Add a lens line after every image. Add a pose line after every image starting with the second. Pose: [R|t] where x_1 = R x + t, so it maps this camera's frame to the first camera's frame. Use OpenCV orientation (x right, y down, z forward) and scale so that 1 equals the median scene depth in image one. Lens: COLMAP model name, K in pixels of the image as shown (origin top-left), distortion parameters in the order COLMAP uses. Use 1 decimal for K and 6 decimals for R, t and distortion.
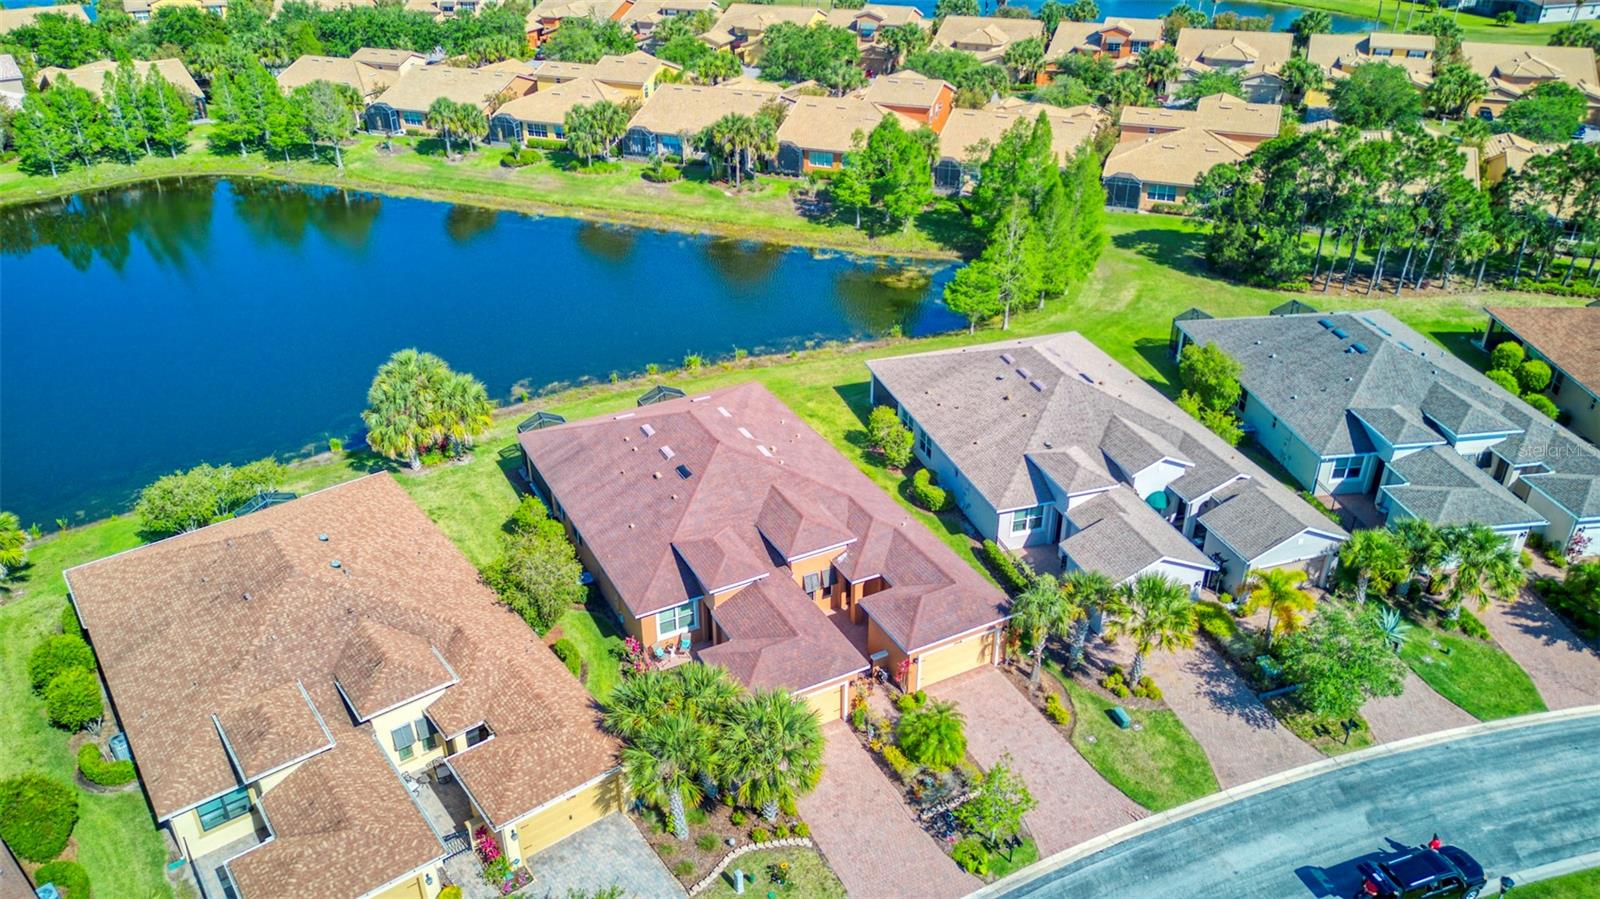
lens RADIAL K [[1149.1, 0, 796.8], [0, 1149.1, 443.9], [0, 0, 1]] dist [0.005531, -0.002282]
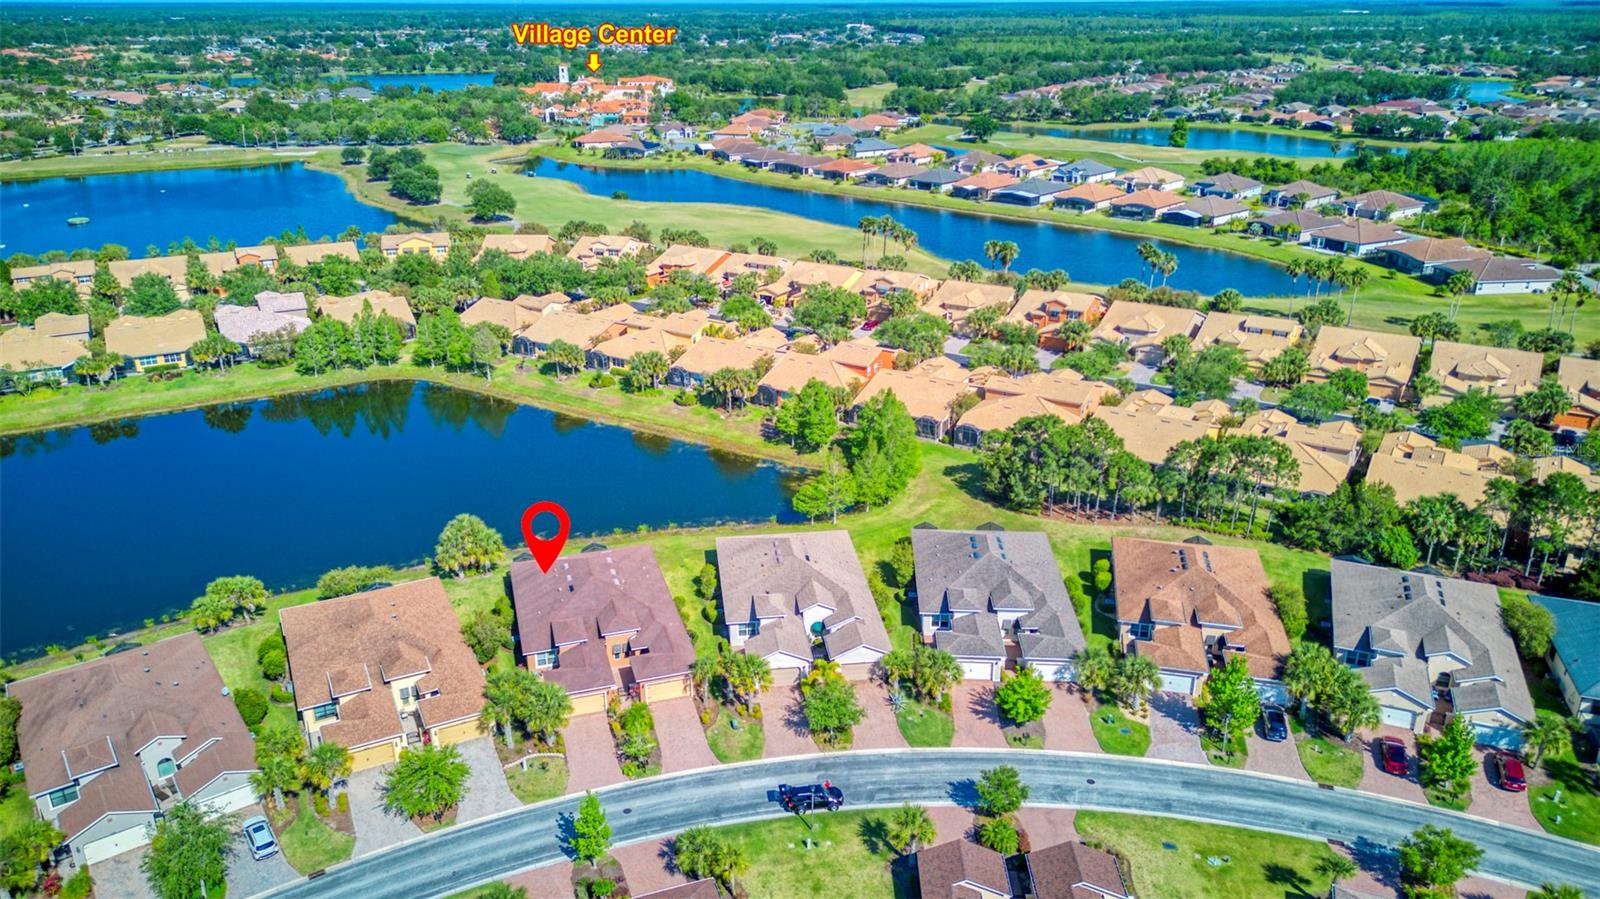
lens RADIAL K [[1124.8, 0, 800.0], [0, 1124.8, 449.5], [0, 0, 1]] dist [0.083926, -0.117898]
pose [[0.983427, 0.068699, -0.167784, 0.535201], [-0.089239, 0.988982, -0.118112, -0.016636], [0.157821, 0.131128, 0.978723, -0.789487]]
